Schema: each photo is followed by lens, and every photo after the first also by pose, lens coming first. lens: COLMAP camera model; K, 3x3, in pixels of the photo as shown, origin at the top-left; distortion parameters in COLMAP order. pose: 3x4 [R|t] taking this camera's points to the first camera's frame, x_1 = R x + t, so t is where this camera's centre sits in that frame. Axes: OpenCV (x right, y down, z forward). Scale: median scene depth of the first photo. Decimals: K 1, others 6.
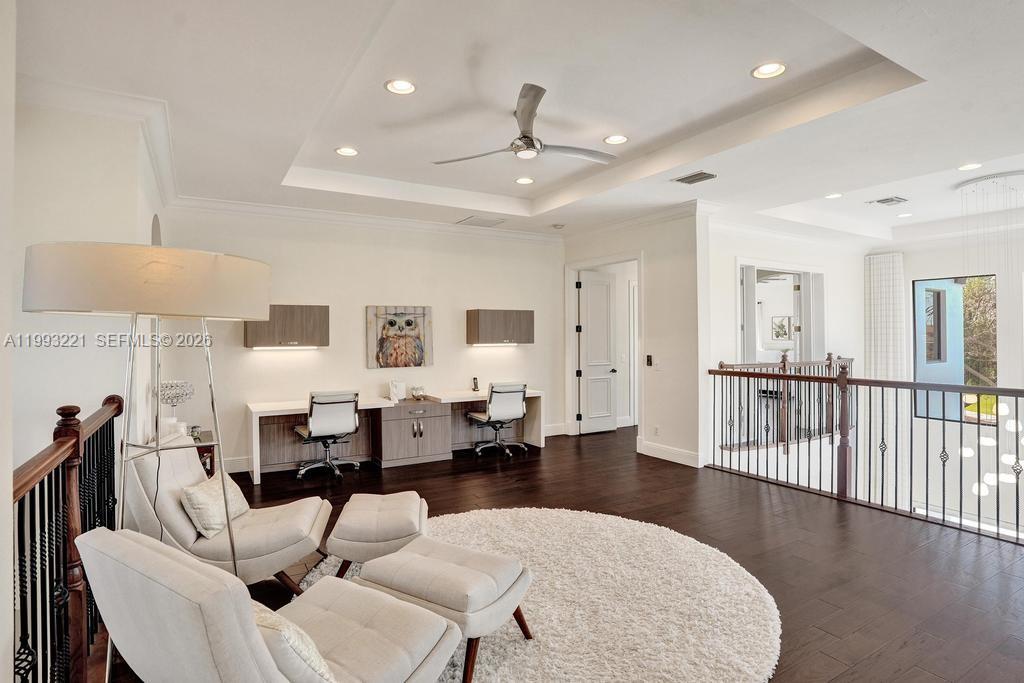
lens RADIAL K [[534.5, 0, 512.0], [0, 534.5, 341.5], [0, 0, 1]] dist [-0.066746, 0.024814]
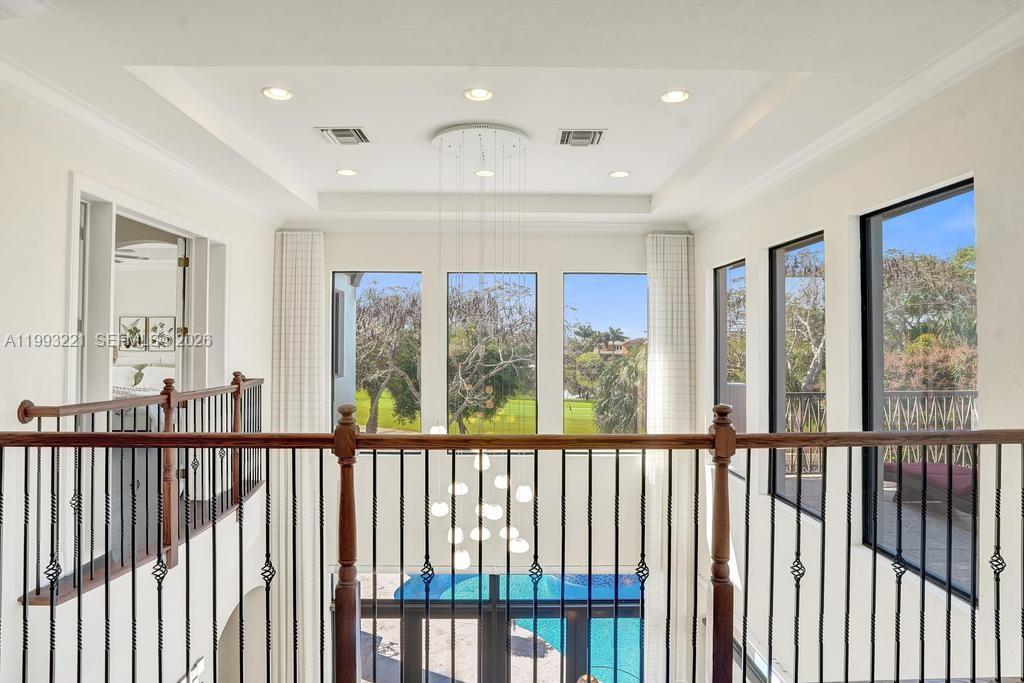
lens RADIAL K [[593.9, 0, 508.1], [0, 593.9, 316.0], [0, 0, 1]] dist [-0.030274, 0.000791]
pose [[0.485744, 0.039929, 0.873189, 0.160605], [0.013075, 0.998512, -0.052933, -0.002974], [-0.874003, 0.037129, 0.484499, 0.401922]]
